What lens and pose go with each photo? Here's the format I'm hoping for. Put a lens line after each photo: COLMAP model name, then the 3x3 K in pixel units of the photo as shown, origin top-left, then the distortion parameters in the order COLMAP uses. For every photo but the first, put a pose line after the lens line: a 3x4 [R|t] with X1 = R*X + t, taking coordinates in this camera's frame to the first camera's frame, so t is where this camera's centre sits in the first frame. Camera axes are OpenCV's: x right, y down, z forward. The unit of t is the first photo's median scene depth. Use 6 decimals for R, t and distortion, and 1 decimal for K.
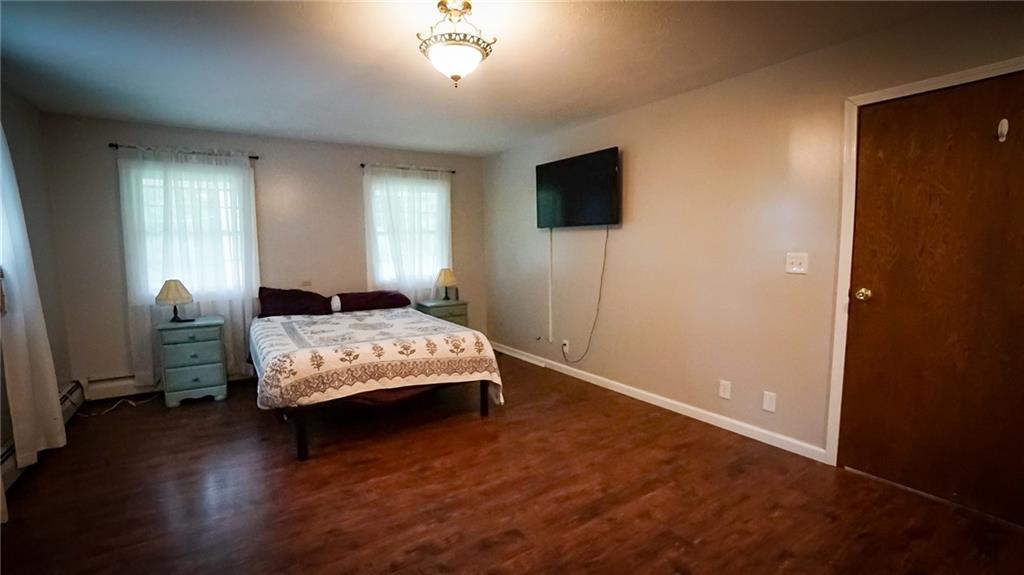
lens RADIAL K [[451.1, 0, 512.5], [0, 451.1, 286.5], [0, 0, 1]] dist [-0.030720, 0.004570]
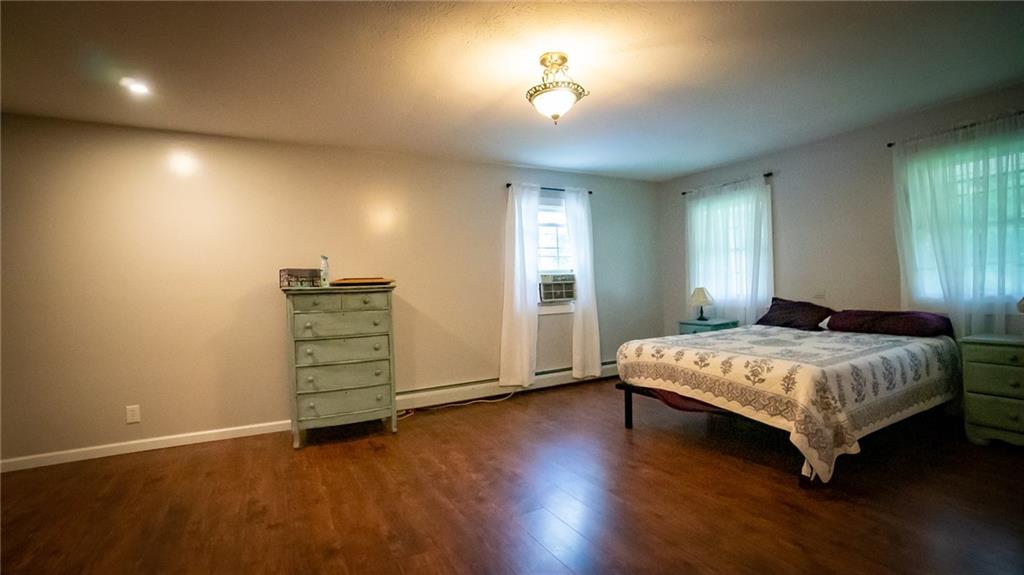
lens RADIAL K [[451.1, 0, 512.4], [0, 451.1, 292.3], [0, 0, 1]] dist [-0.030720, 0.004570]
pose [[-0.067294, 0.023477, -0.997457, 0.663303], [-0.052310, 0.998265, 0.027025, -0.008233], [0.996361, 0.053996, -0.065949, 0.600230]]
